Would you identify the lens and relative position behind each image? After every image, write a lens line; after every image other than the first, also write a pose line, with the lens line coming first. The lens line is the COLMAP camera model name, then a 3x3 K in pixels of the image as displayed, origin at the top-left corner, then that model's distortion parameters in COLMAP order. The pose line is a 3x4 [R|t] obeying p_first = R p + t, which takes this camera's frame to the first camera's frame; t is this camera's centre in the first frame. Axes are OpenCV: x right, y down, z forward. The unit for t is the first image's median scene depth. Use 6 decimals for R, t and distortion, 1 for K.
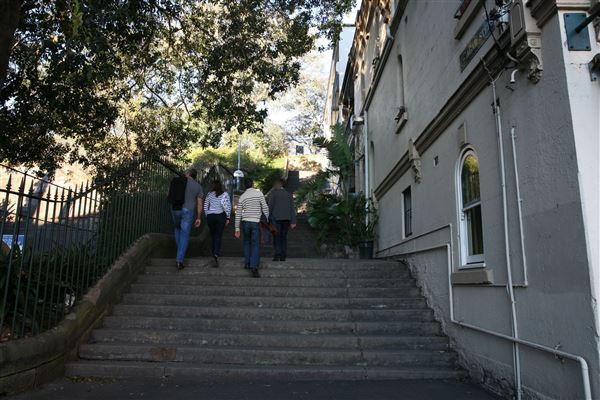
lens RADIAL K [[412.6, 0, 300.3], [0, 412.6, 205.5], [0, 0, 1]] dist [-0.111823, 0.090779]
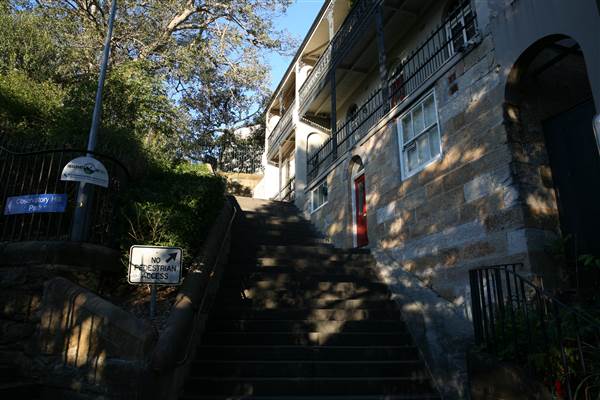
lens RADIAL K [[412.6, 0, 300.3], [0, 412.6, 205.5], [0, 0, 1]] dist [-0.111823, 0.090779]
pose [[0.944983, 0.081910, 0.316699, -0.081177], [-0.051773, 0.993390, -0.102446, -0.030801], [-0.322997, 0.080414, 0.942978, 0.573484]]
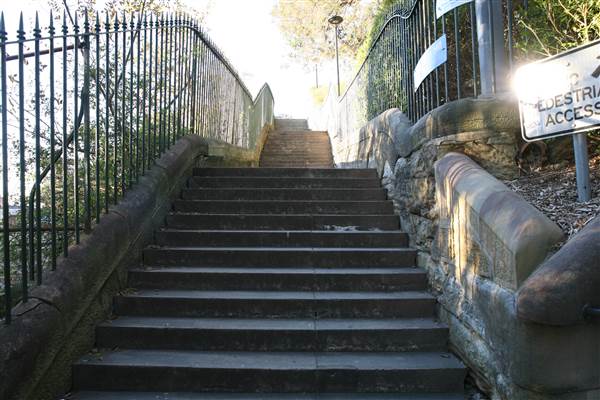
lens RADIAL K [[412.6, 0, 300.3], [0, 412.6, 205.5], [0, 0, 1]] dist [-0.111823, 0.090779]
pose [[0.520387, -0.049320, -0.852505, -0.047601], [0.179310, 0.982384, 0.052620, -0.013313], [0.834892, -0.180246, 0.520064, 0.661775]]
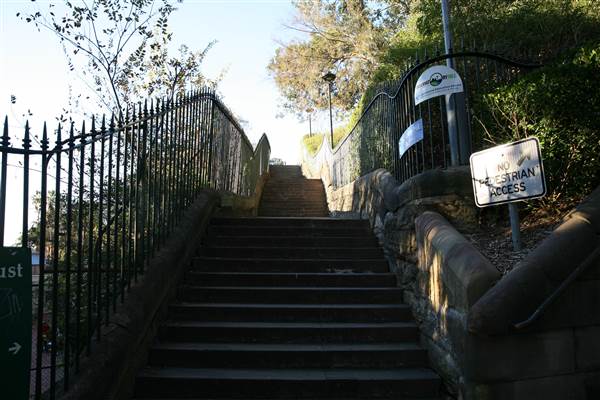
lens RADIAL K [[412.6, 0, 300.3], [0, 412.6, 205.5], [0, 0, 1]] dist [-0.111823, 0.090779]
pose [[0.538633, -0.134282, -0.831771, -0.025669], [0.174843, 0.983542, -0.045560, -0.017425], [0.824199, -0.120889, 0.553246, 0.641678]]
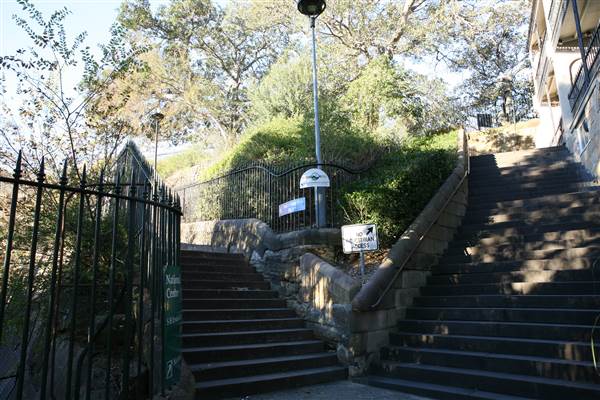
lens RADIAL K [[412.6, 0, 300.3], [0, 412.6, 205.5], [0, 0, 1]] dist [-0.111823, 0.090779]
pose [[0.903352, -0.111727, -0.414093, -0.018279], [0.105146, 0.993702, -0.038735, -0.033143], [0.415813, -0.008549, 0.909410, 0.530634]]
